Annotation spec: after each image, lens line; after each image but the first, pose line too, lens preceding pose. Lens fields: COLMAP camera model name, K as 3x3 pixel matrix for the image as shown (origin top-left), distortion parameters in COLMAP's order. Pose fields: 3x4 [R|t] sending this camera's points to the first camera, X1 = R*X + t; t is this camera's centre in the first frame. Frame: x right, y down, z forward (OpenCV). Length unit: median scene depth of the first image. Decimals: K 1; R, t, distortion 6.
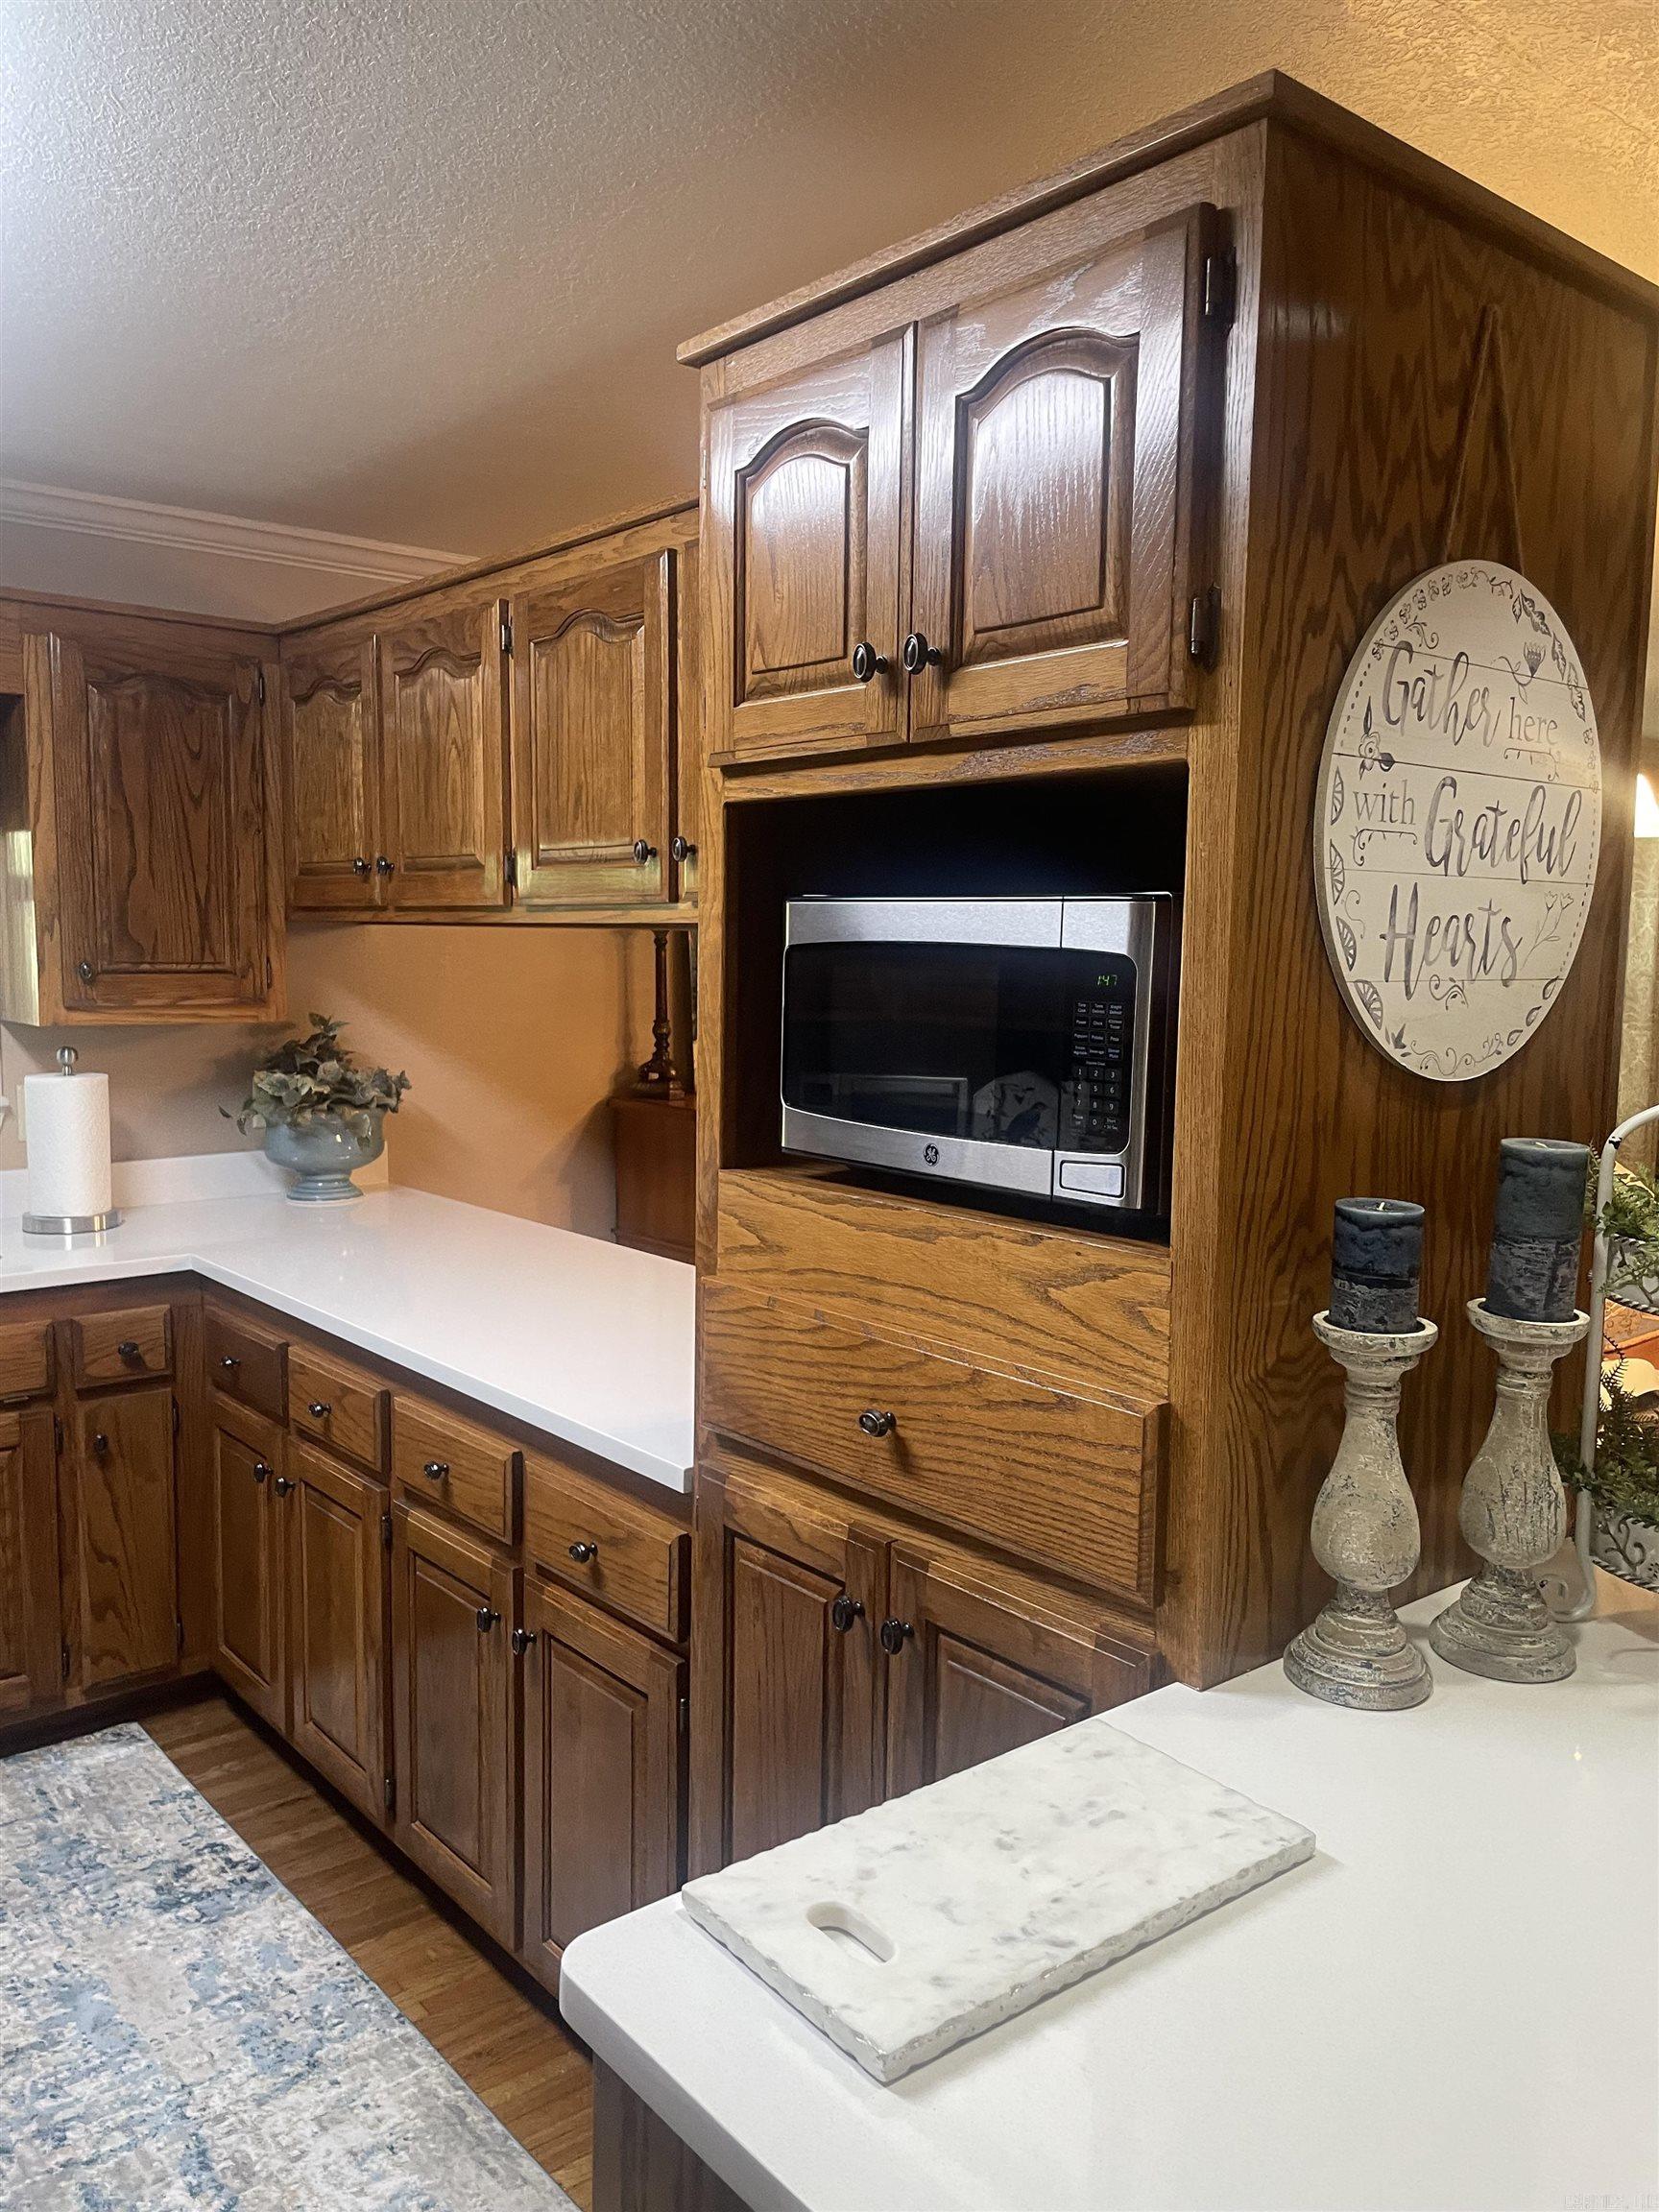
lens RADIAL K [[1661.3, 0, 852.5], [0, 1661.3, 1107.0], [0, 0, 1]] dist [0.084019, -0.110564]
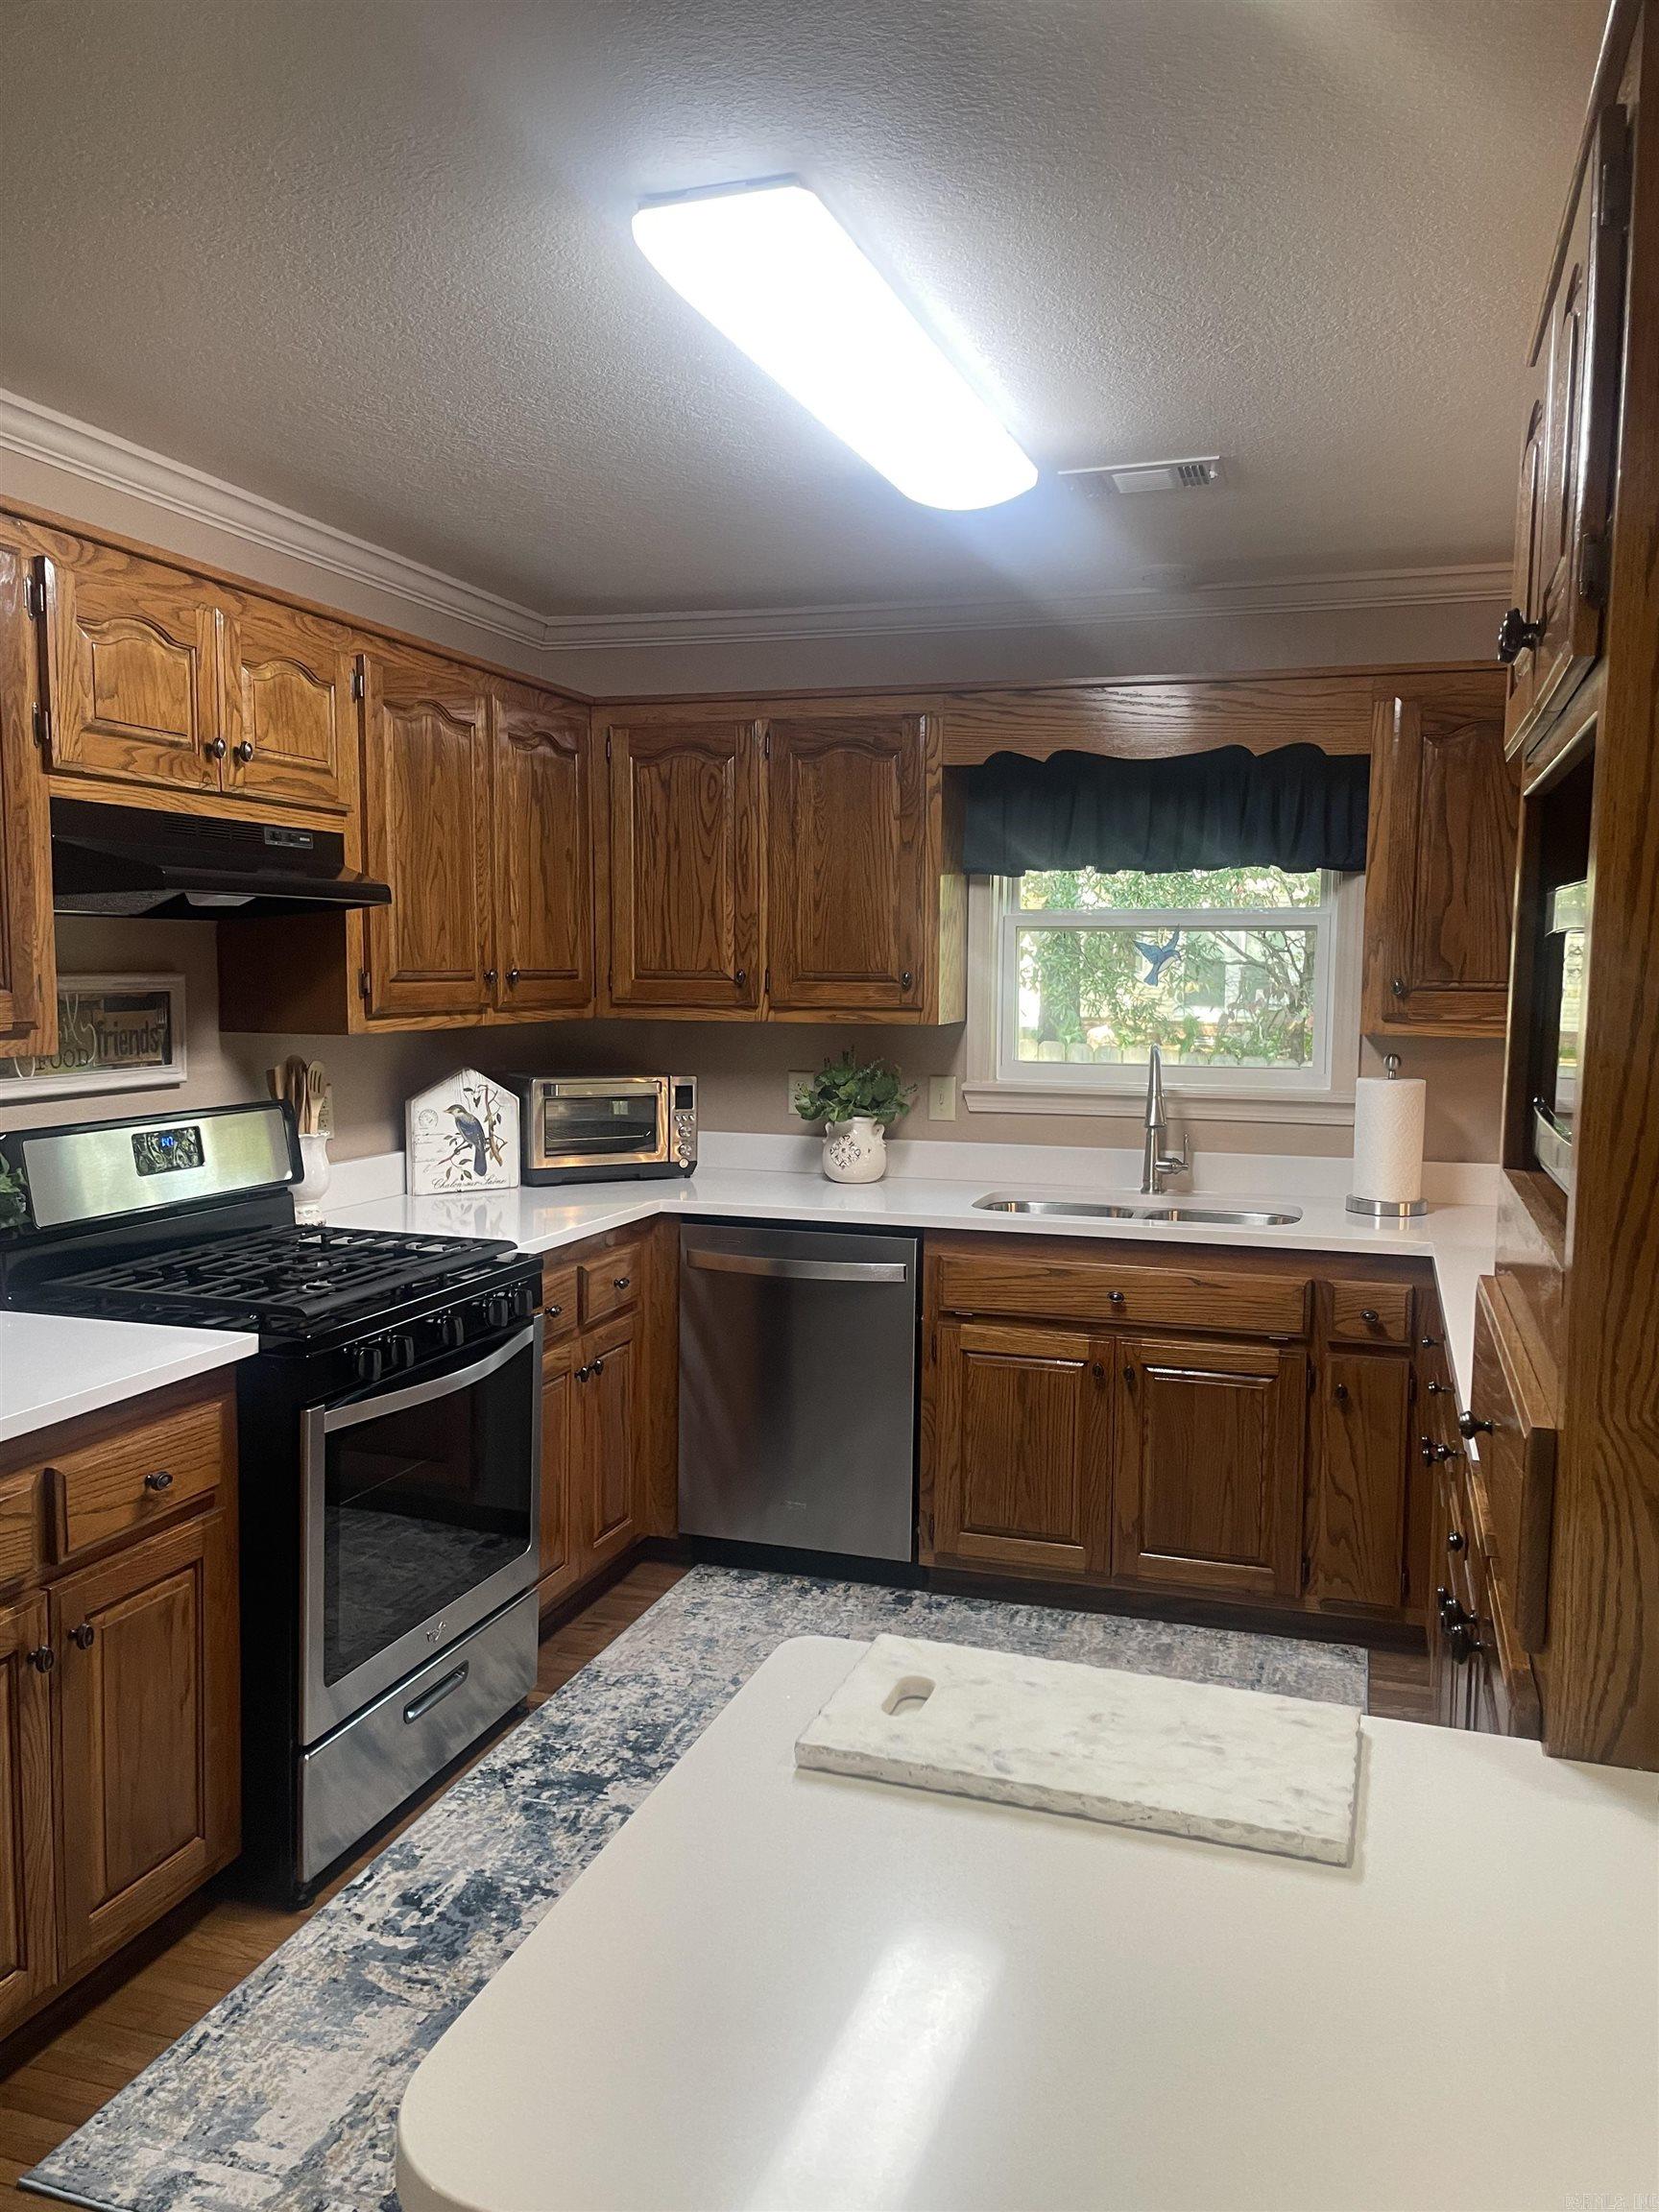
lens RADIAL K [[1661.3, 0, 871.5], [0, 1661.3, 1104.0], [0, 0, 1]] dist [0.084019, -0.110564]
pose [[0.546033, 0.065678, -0.835185, 0.332974], [-0.089183, 0.995814, 0.020003, 0.007859], [0.833003, 0.063562, 0.549605, 0.084553]]
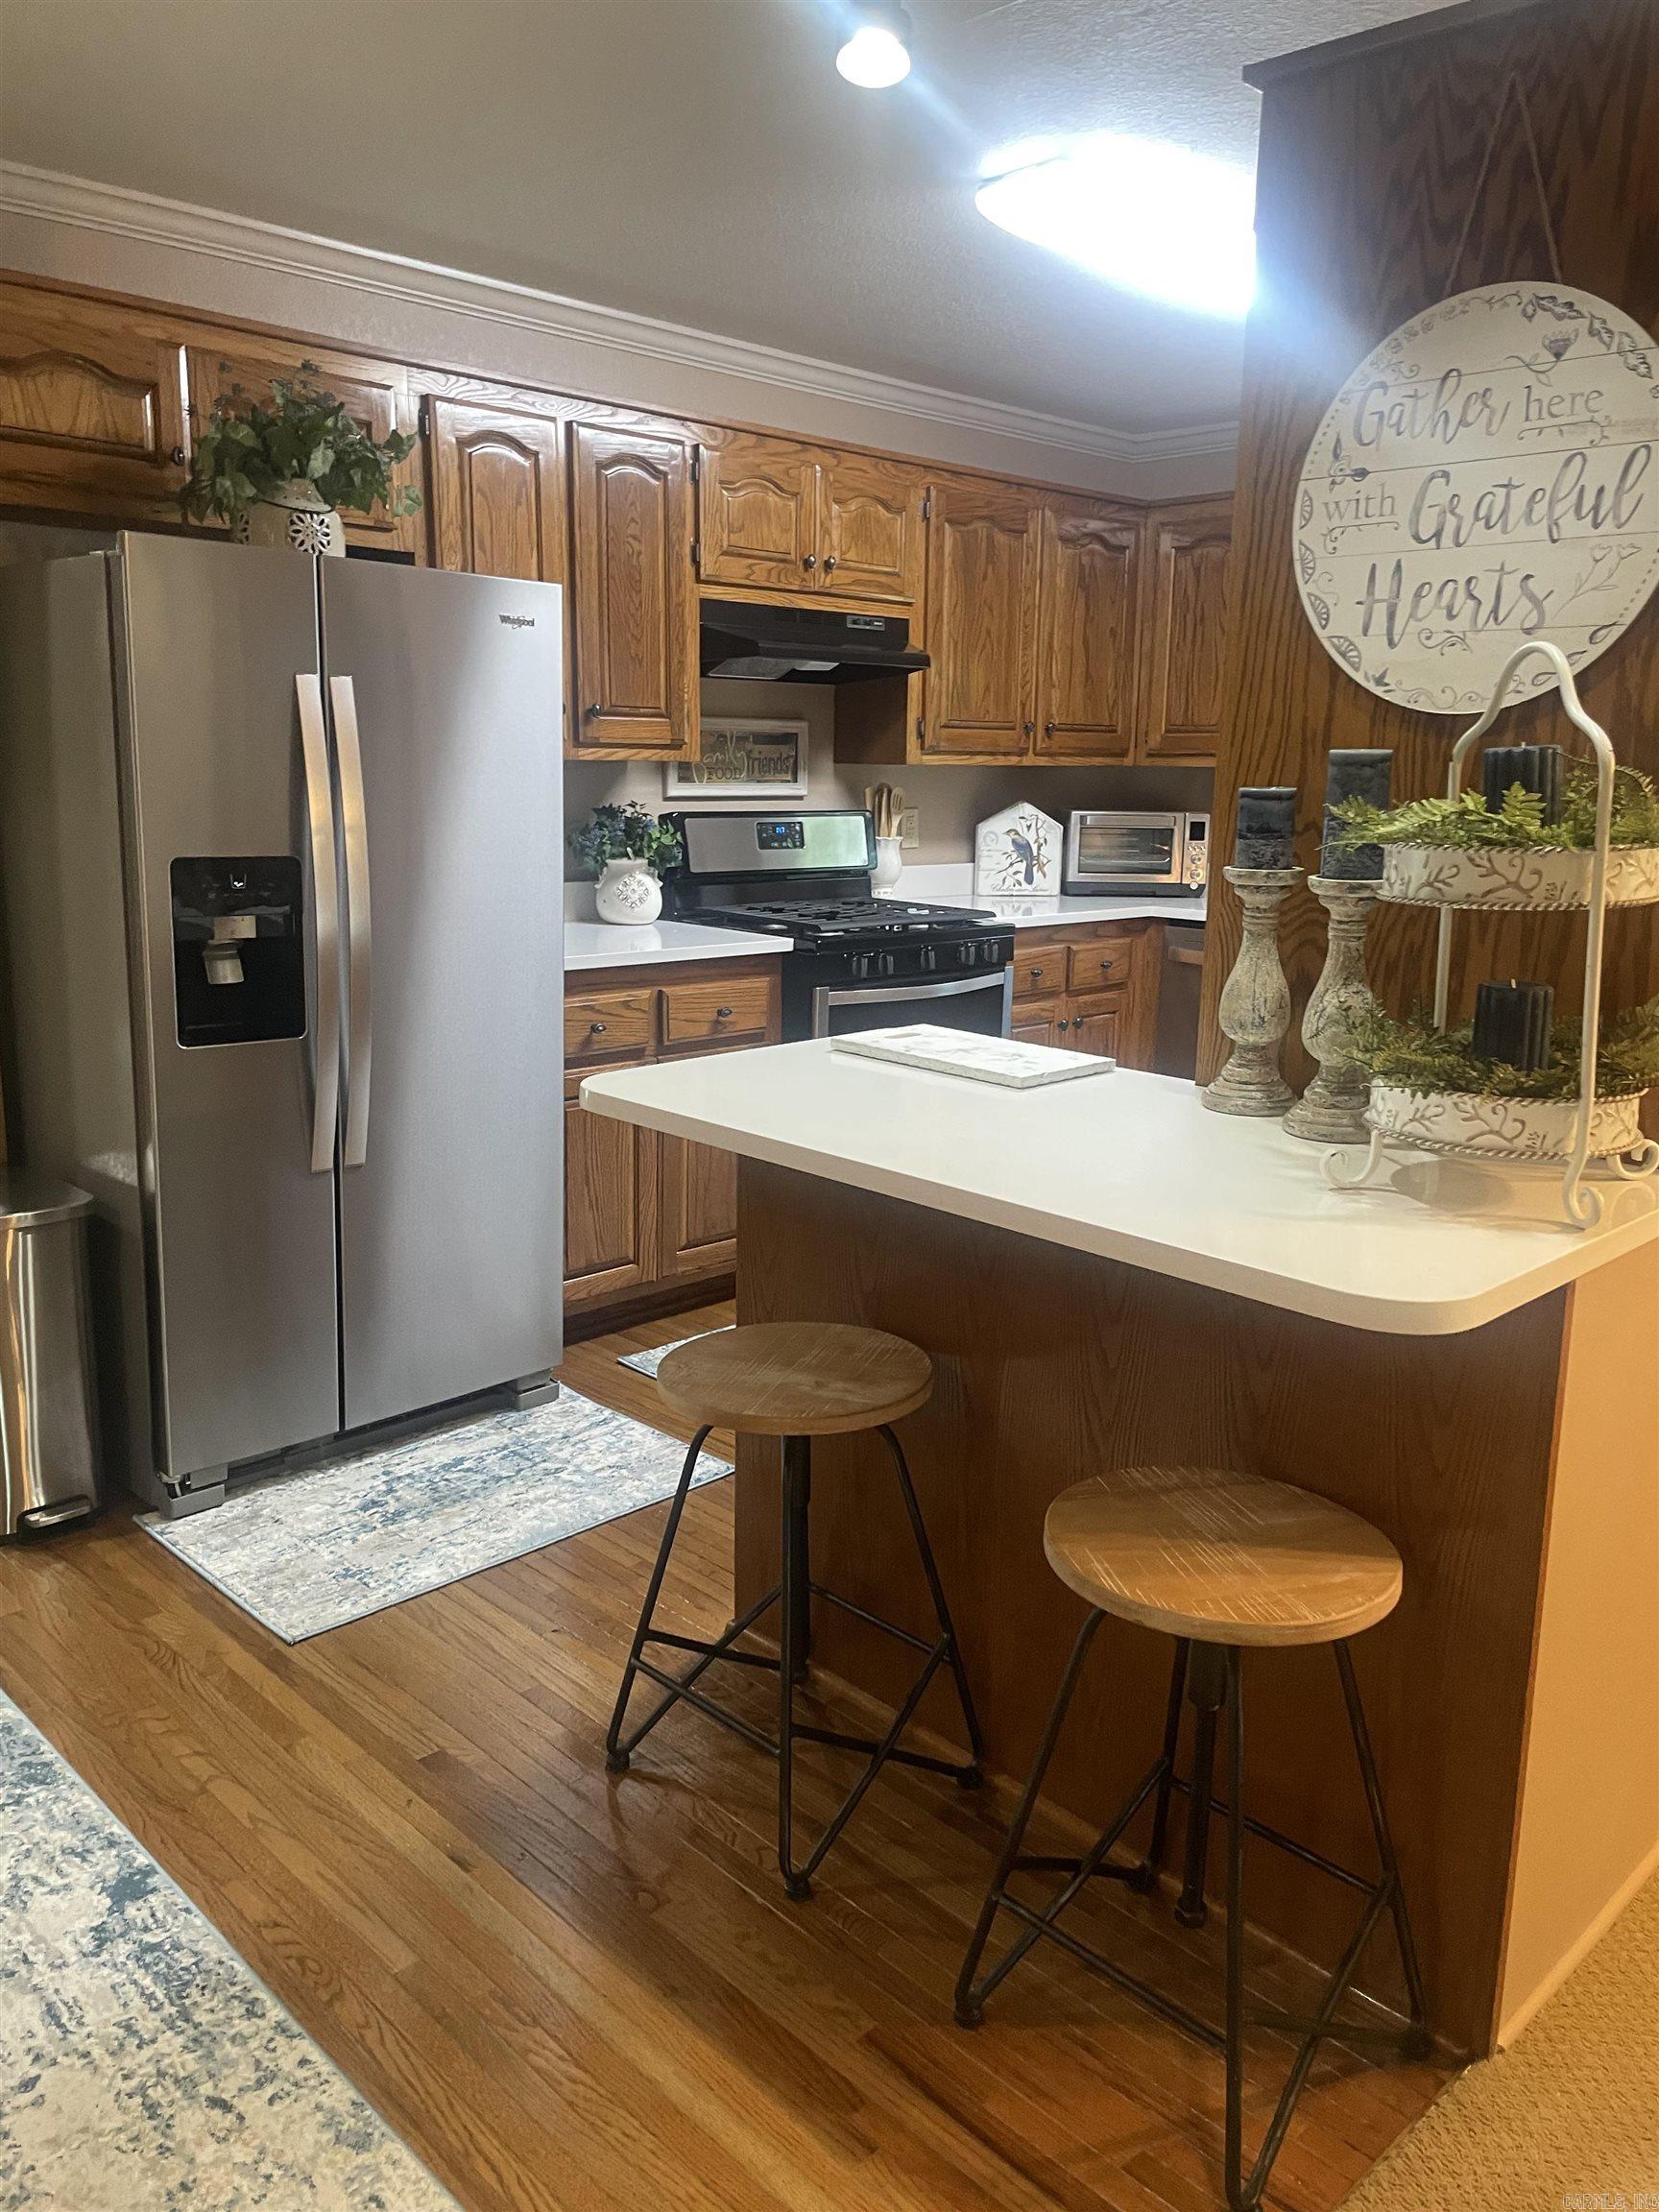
lens RADIAL K [[1661.3, 0, 846.8], [0, 1661.3, 1084.5], [0, 0, 1]] dist [0.084019, -0.110564]
pose [[0.076460, 0.181539, -0.980407, 0.806405], [-0.117741, 0.978049, 0.171920, 0.046868], [0.990096, 0.102289, 0.096156, 0.224641]]
